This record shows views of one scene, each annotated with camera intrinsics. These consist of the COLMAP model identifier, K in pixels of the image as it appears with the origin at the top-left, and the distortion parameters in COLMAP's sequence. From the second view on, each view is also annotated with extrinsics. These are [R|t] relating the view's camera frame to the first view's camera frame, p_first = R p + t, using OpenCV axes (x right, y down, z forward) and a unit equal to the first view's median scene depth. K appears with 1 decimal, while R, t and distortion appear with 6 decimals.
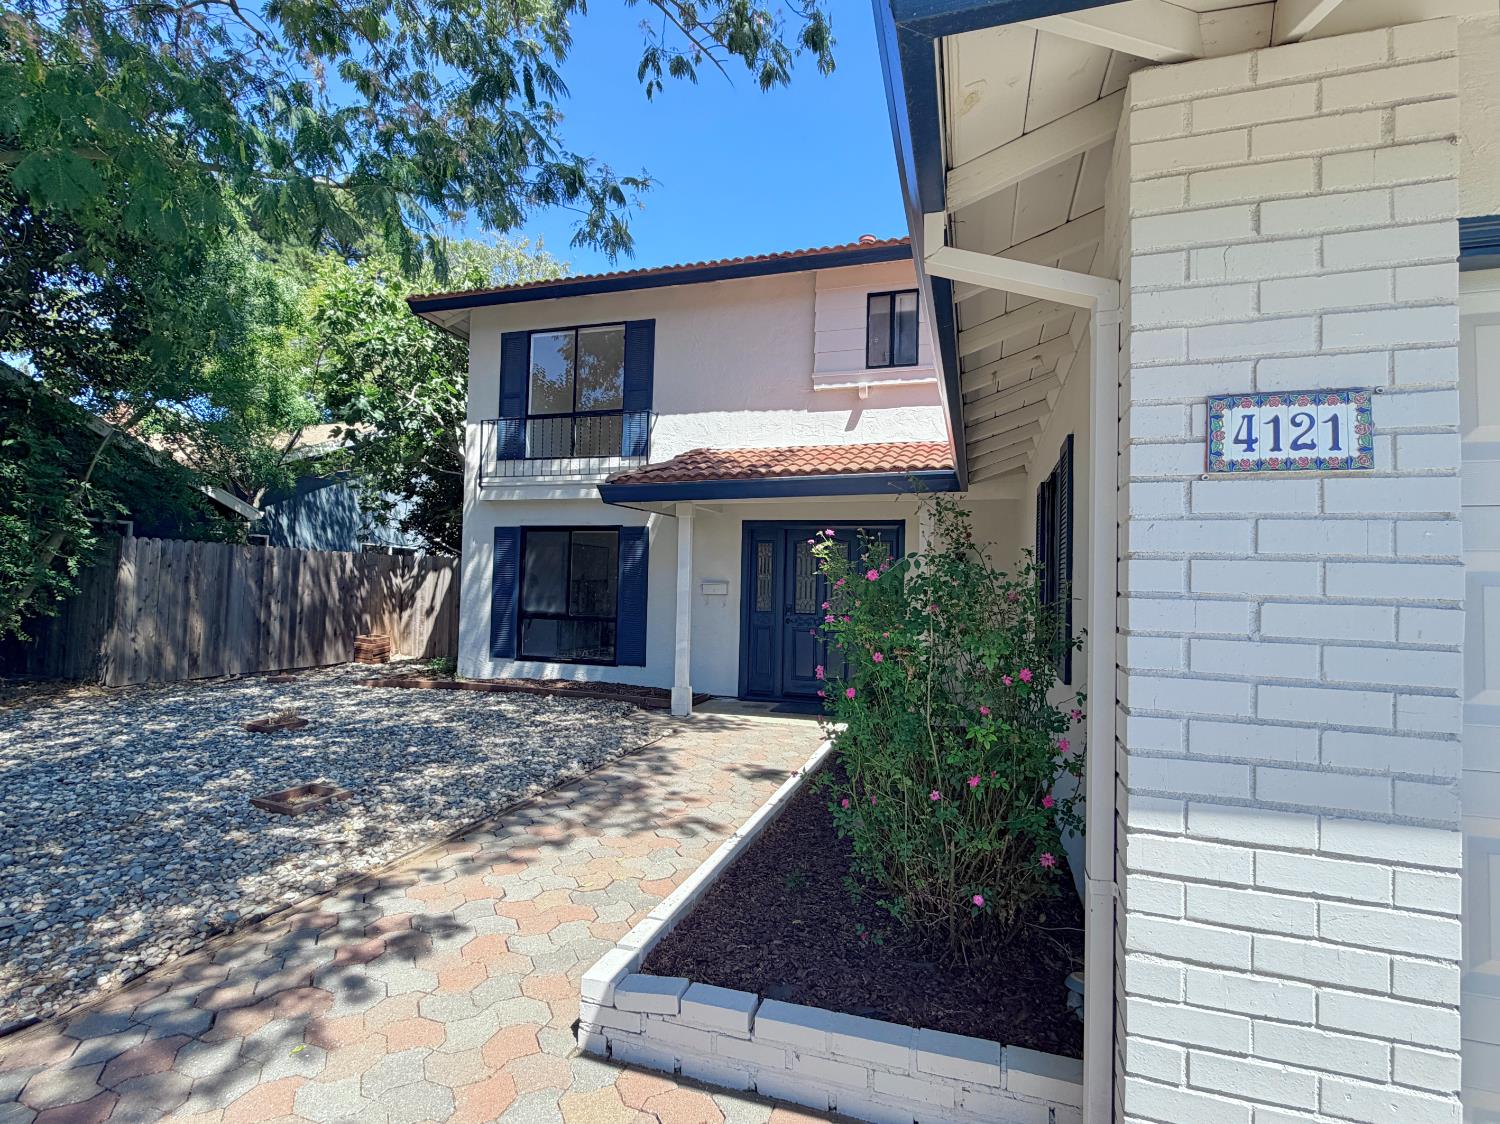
lens RADIAL K [[734.3, 0, 750.0], [0, 734.3, 562.0], [0, 0, 1]] dist [0.010652, -0.000183]
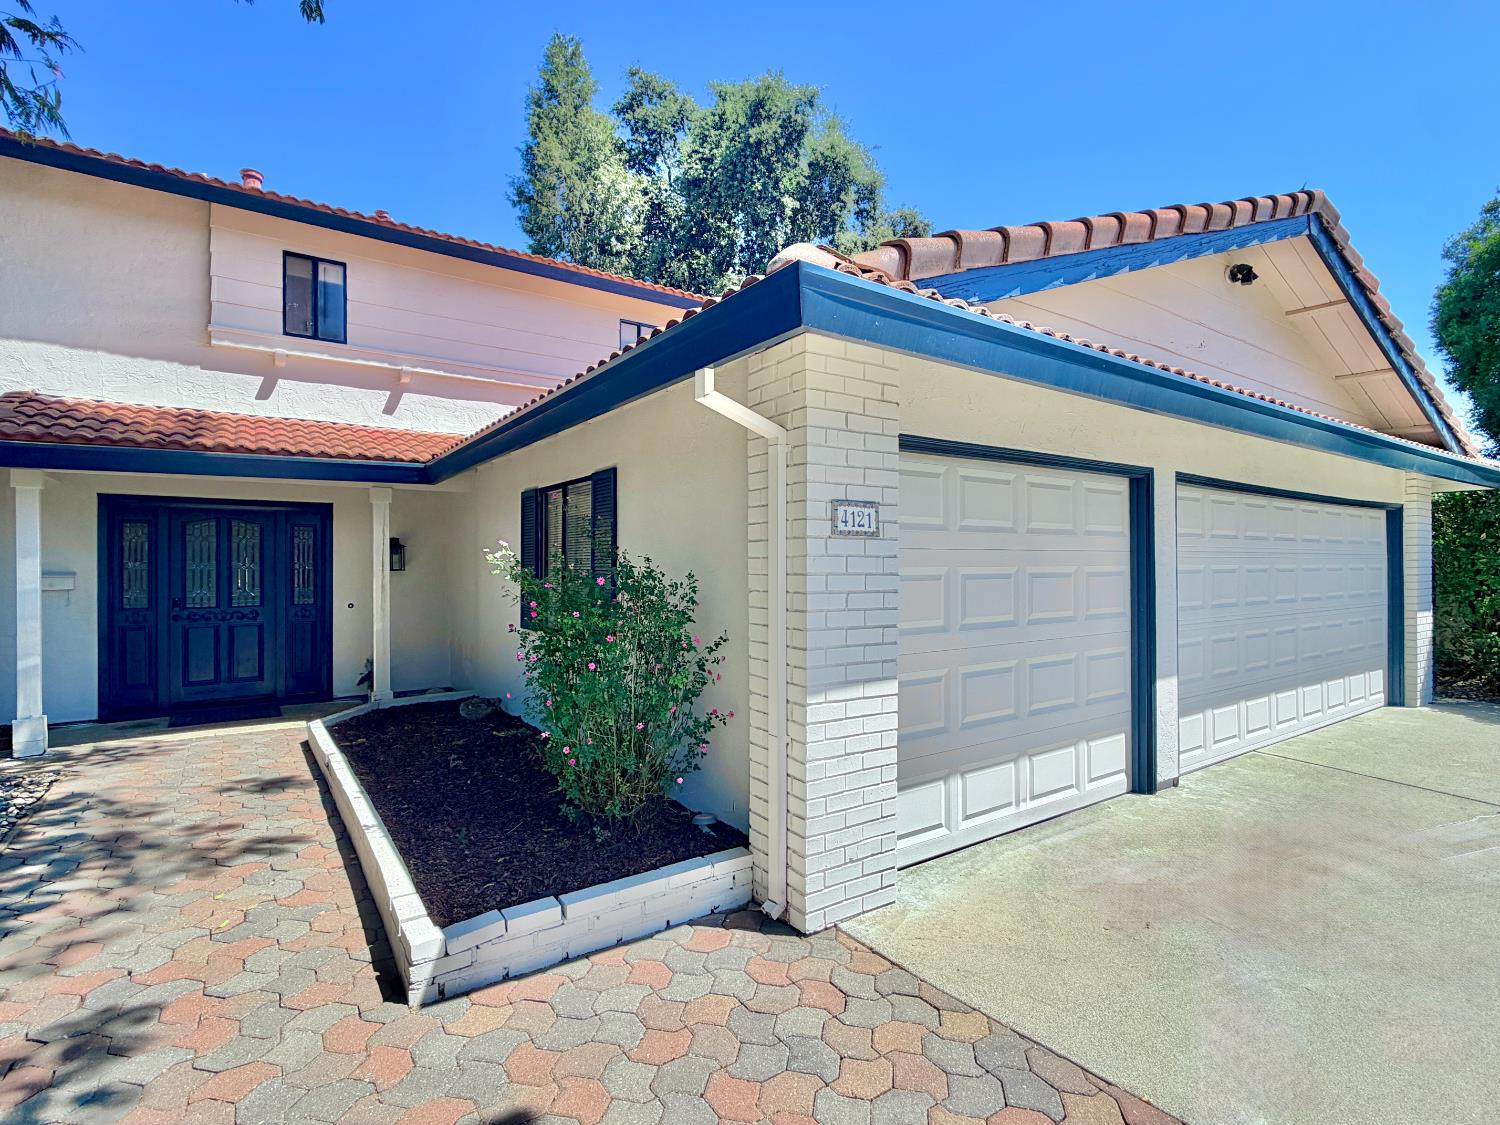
lens RADIAL K [[734.3, 0, 750.0], [0, 734.3, 562.5], [0, 0, 1]] dist [0.010652, -0.000183]
pose [[0.622679, -0.021595, 0.782179, -0.422475], [-0.009307, 0.999344, 0.035000, -0.039199], [-0.782422, -0.029074, 0.622070, -0.054383]]
